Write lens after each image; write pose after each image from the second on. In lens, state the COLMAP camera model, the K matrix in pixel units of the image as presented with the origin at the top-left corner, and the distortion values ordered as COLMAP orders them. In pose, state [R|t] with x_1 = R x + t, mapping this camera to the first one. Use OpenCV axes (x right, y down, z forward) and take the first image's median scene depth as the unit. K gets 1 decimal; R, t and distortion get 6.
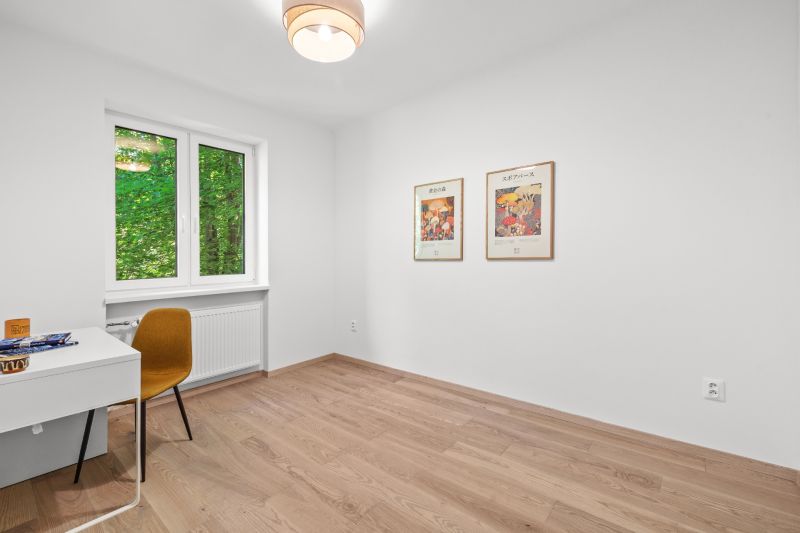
lens RADIAL K [[346.5, 0, 392.7], [0, 346.5, 256.2], [0, 0, 1]] dist [0.004429, 0.000839]
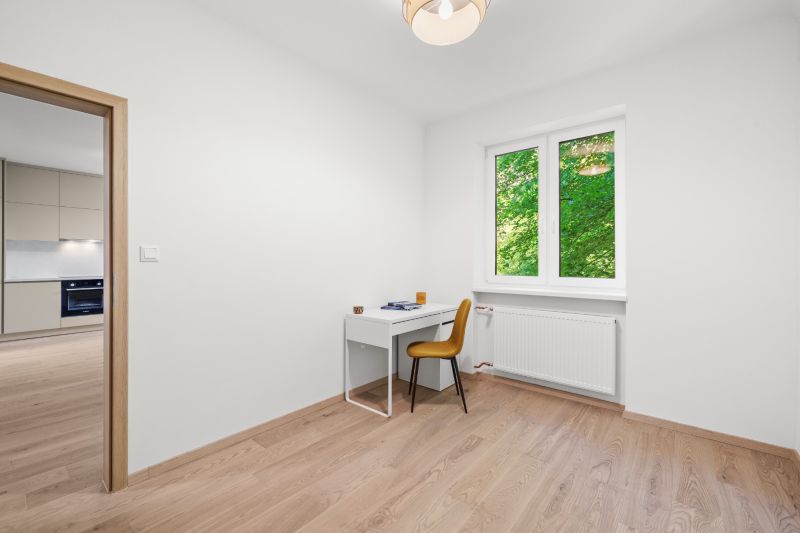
lens RADIAL K [[346.5, 0, 392.7], [0, 346.5, 256.2], [0, 0, 1]] dist [0.004429, 0.000839]
pose [[0.003952, 0.004134, -0.999984, 0.486118], [0.002018, 0.999989, 0.004142, -0.007842], [0.999990, -0.002035, 0.003944, 0.607170]]
